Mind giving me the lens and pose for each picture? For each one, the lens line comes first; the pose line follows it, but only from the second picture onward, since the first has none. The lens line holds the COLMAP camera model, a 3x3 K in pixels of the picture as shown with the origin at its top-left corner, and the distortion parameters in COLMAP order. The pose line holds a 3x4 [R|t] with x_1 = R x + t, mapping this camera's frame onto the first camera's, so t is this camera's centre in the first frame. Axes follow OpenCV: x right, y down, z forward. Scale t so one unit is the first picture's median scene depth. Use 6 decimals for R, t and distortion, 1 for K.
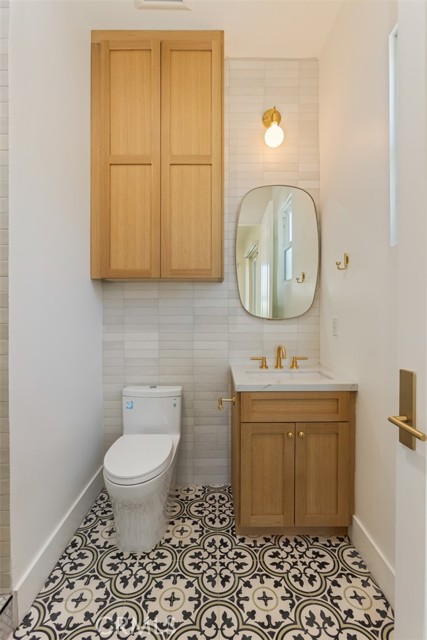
lens RADIAL K [[310.9, 0, 213.5], [0, 310.9, 320.0], [0, 0, 1]] dist [-0.035247, 0.011672]
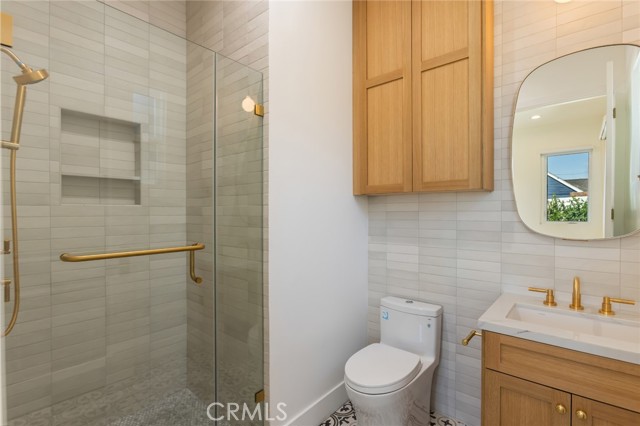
lens RADIAL K [[310.9, 0, 320.0], [0, 310.9, 213.0], [0, 0, 1]] dist [-0.035247, 0.011672]
pose [[0.733033, 0.004036, -0.680181, 0.266254], [-0.005485, 0.999985, 0.000022, -0.064929], [0.680171, 0.003715, 0.733044, 0.088739]]
